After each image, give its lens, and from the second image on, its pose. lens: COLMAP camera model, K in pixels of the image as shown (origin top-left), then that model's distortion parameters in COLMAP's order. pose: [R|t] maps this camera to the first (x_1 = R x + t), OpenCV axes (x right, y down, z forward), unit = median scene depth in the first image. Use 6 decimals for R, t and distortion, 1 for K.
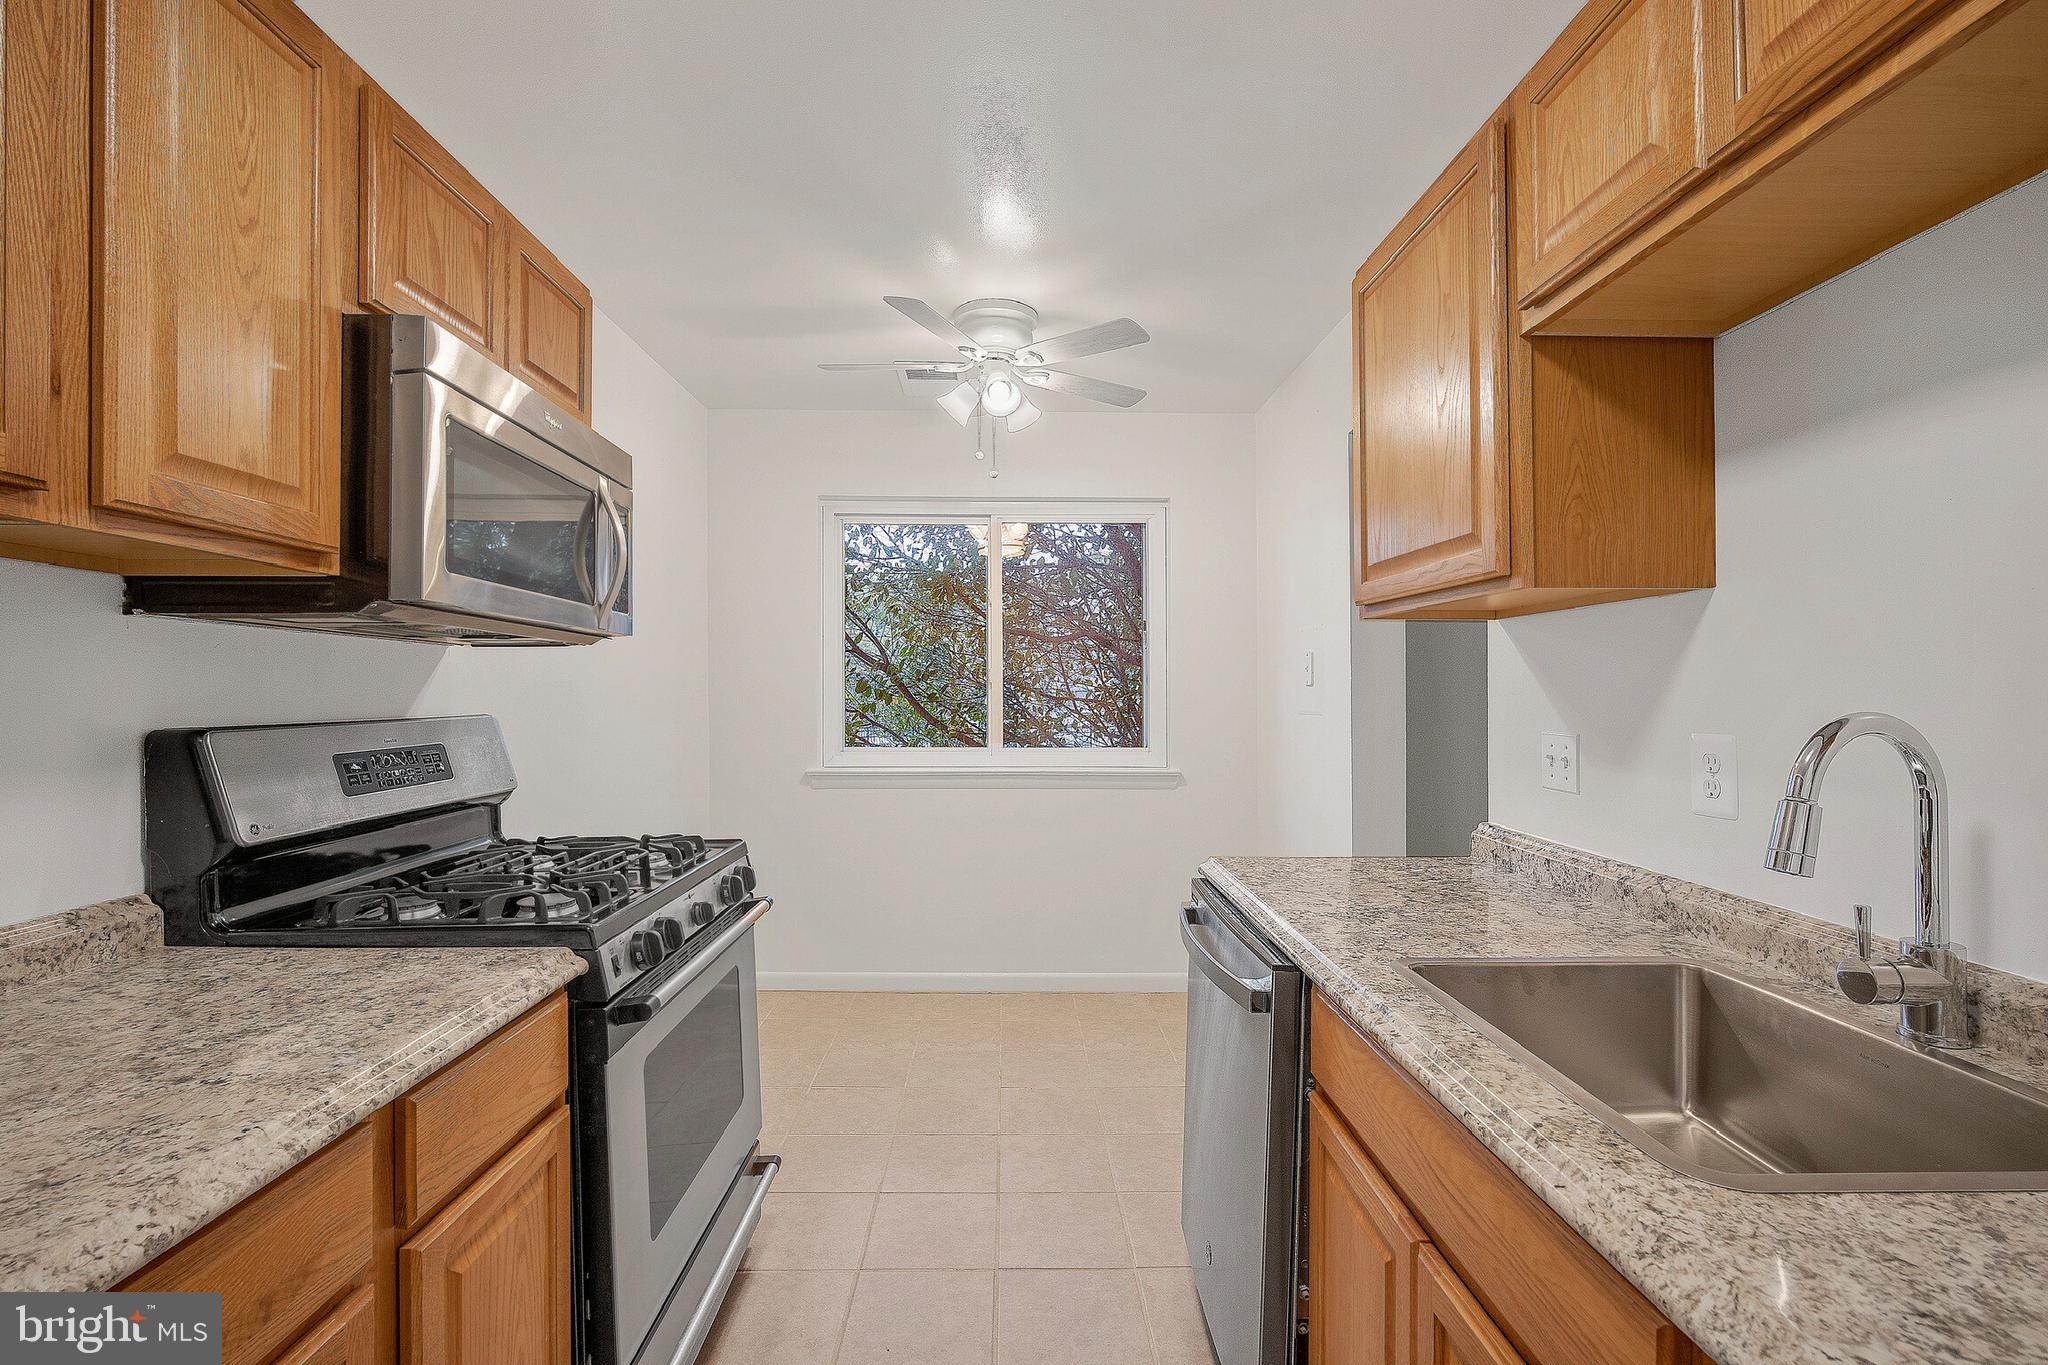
lens RADIAL K [[897.2, 0, 1038.9], [0, 897.2, 681.8], [0, 0, 1]] dist [-0.004947, 0.000323]
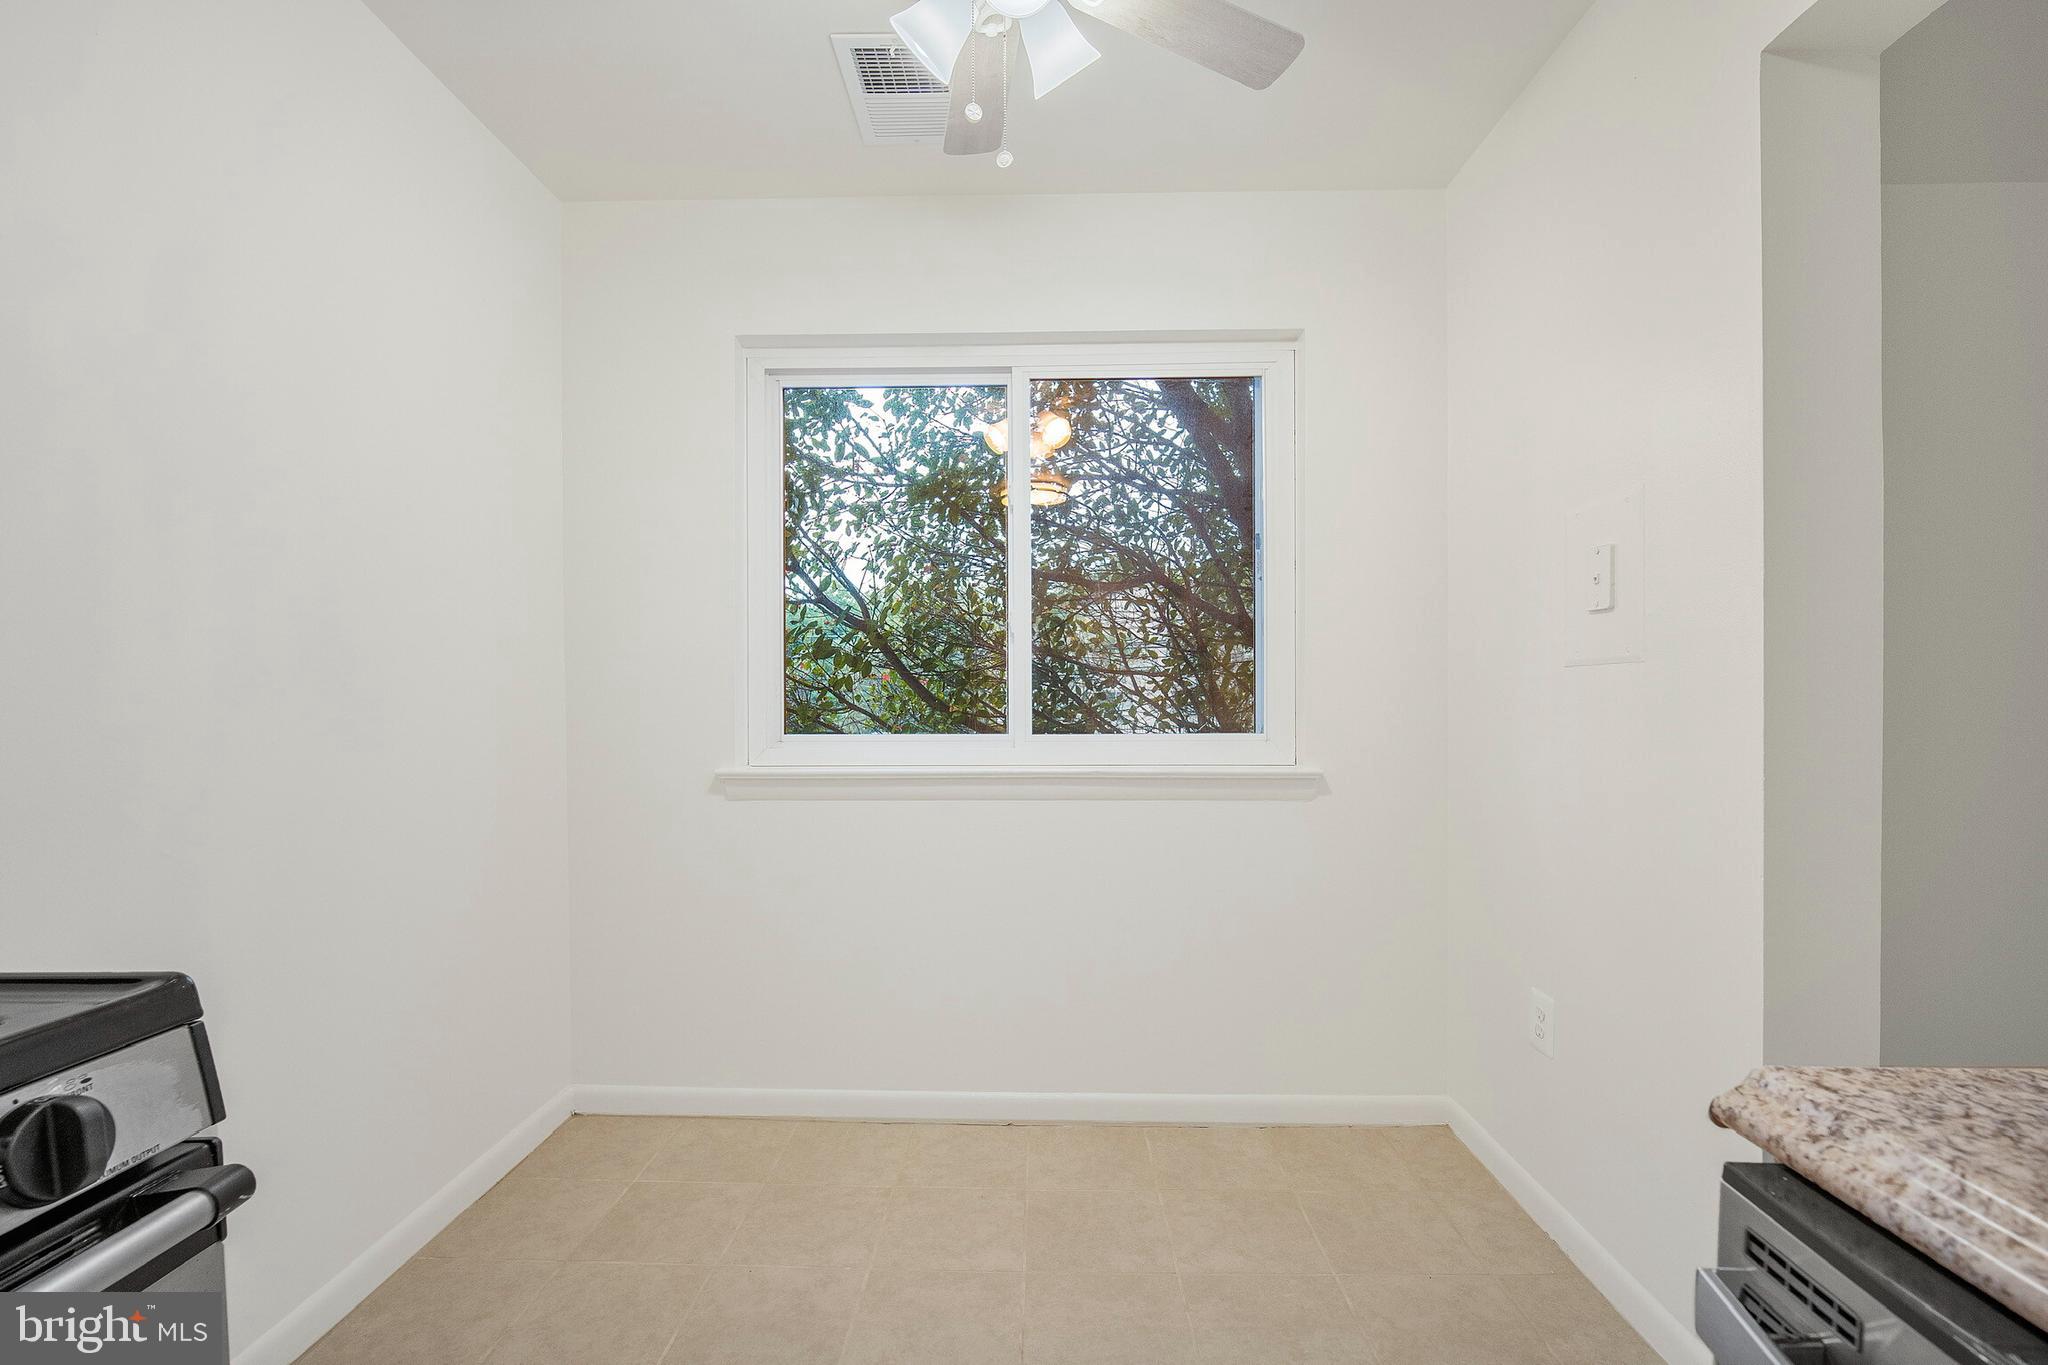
lens RADIAL K [[881.0, 0, 1023.3], [0, 881.0, 683.8], [0, 0, 1]] dist [-0.009069, 0.000391]
pose [[0.997826, -0.008171, -0.065400, -0.003307], [0.007686, 0.999941, -0.007675, 0.039769], [0.065459, 0.007156, 0.997830, 0.358300]]
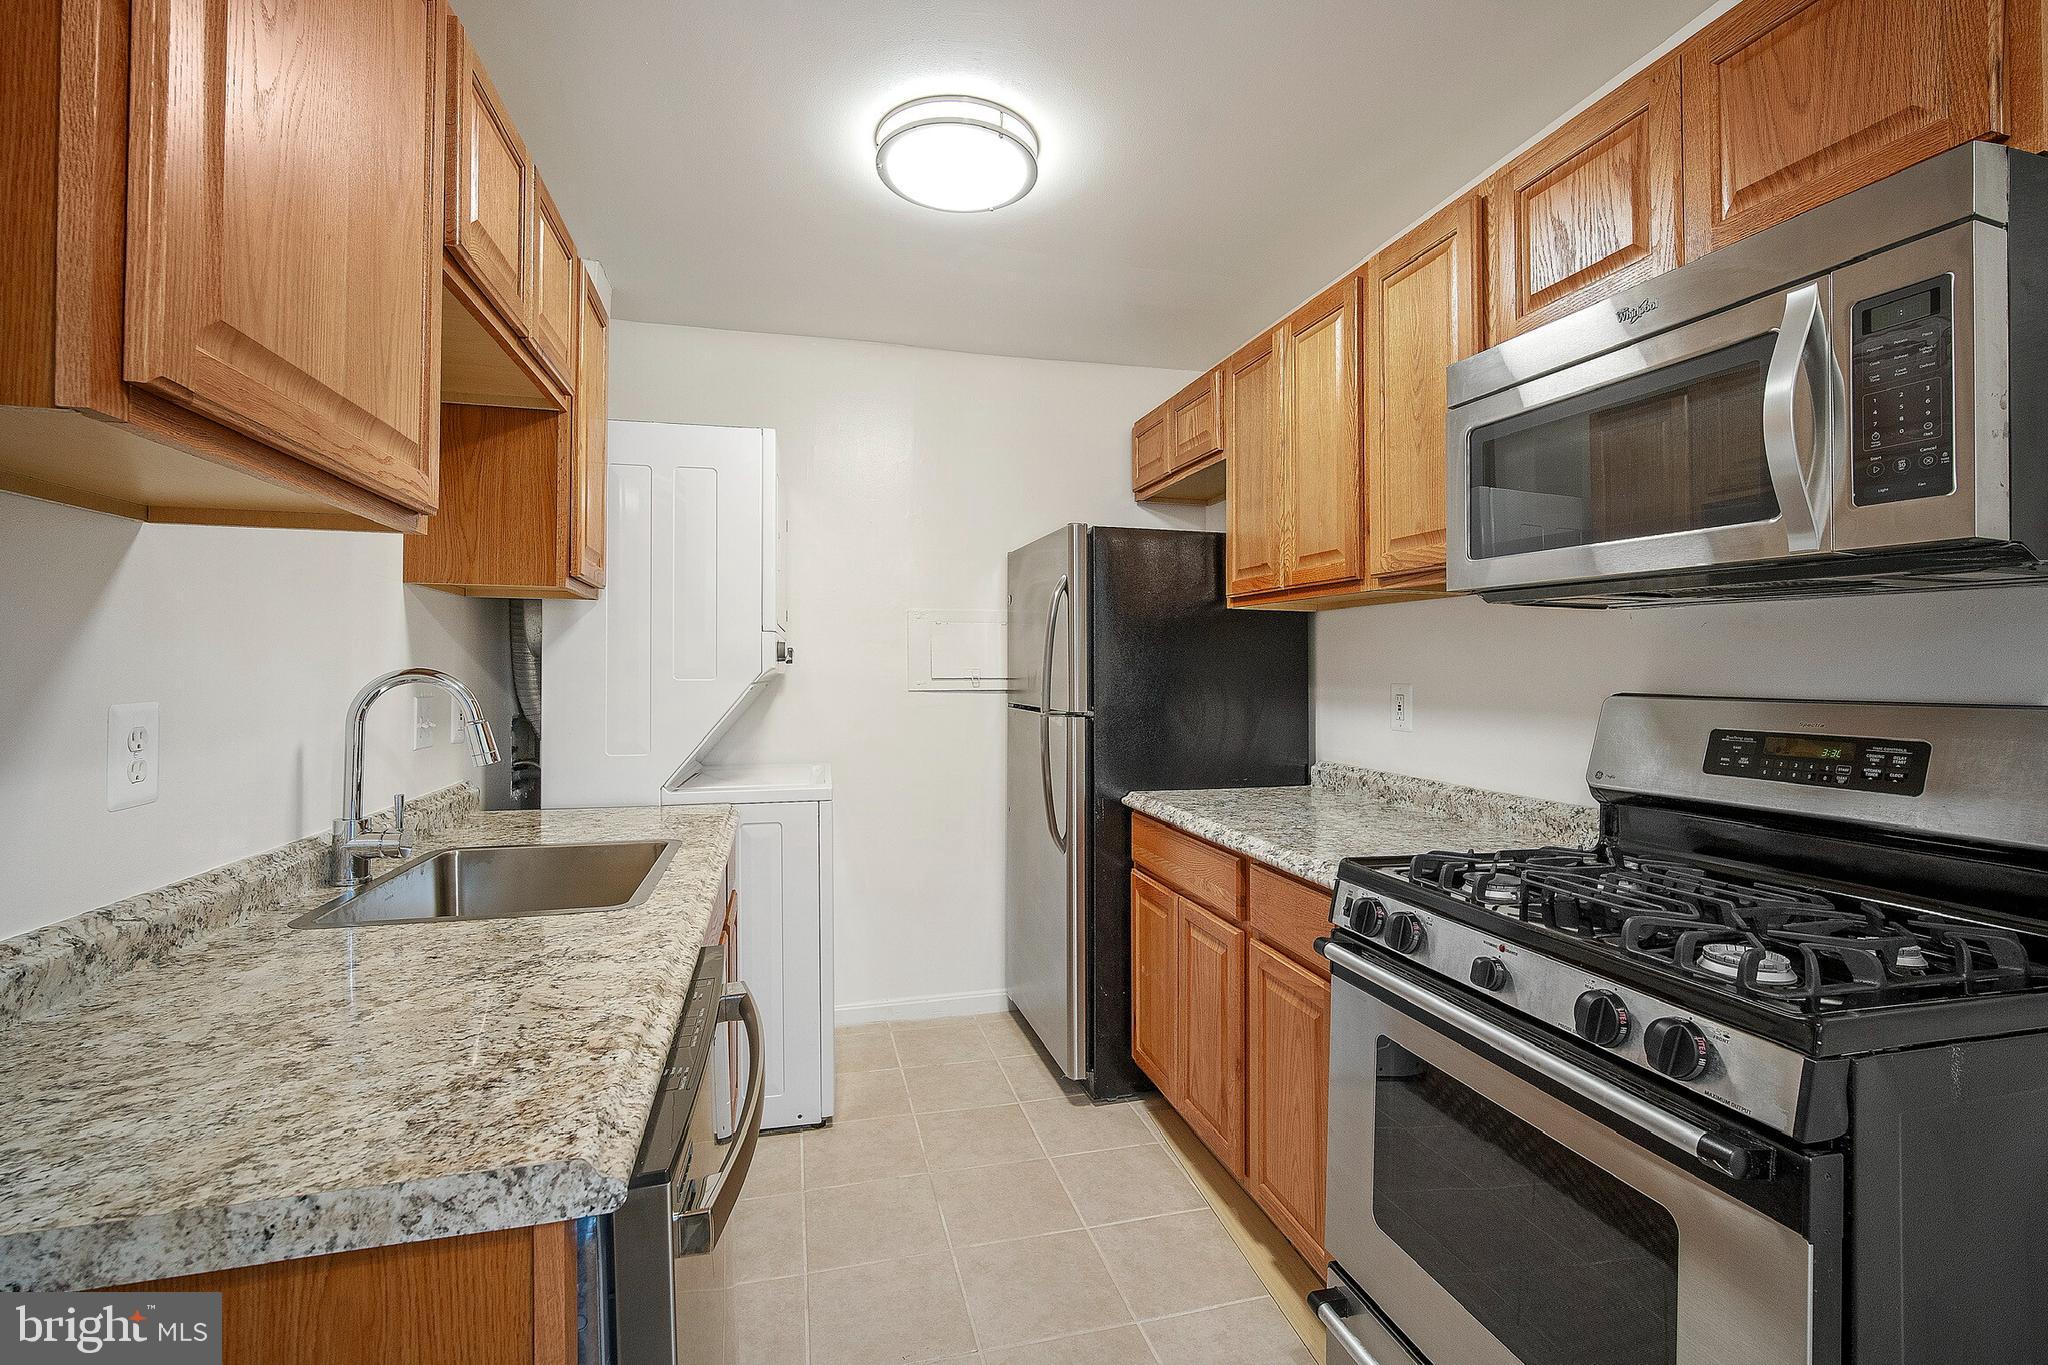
lens RADIAL K [[893.6, 0, 1032.0], [0, 893.6, 667.4], [0, 0, 1]] dist [-0.003078, 0.000088]
pose [[-0.976676, -0.006432, -0.214624, 0.048708], [-0.004797, 0.999955, -0.008139, 0.010139], [0.214667, -0.006920, -0.976663, 0.658779]]
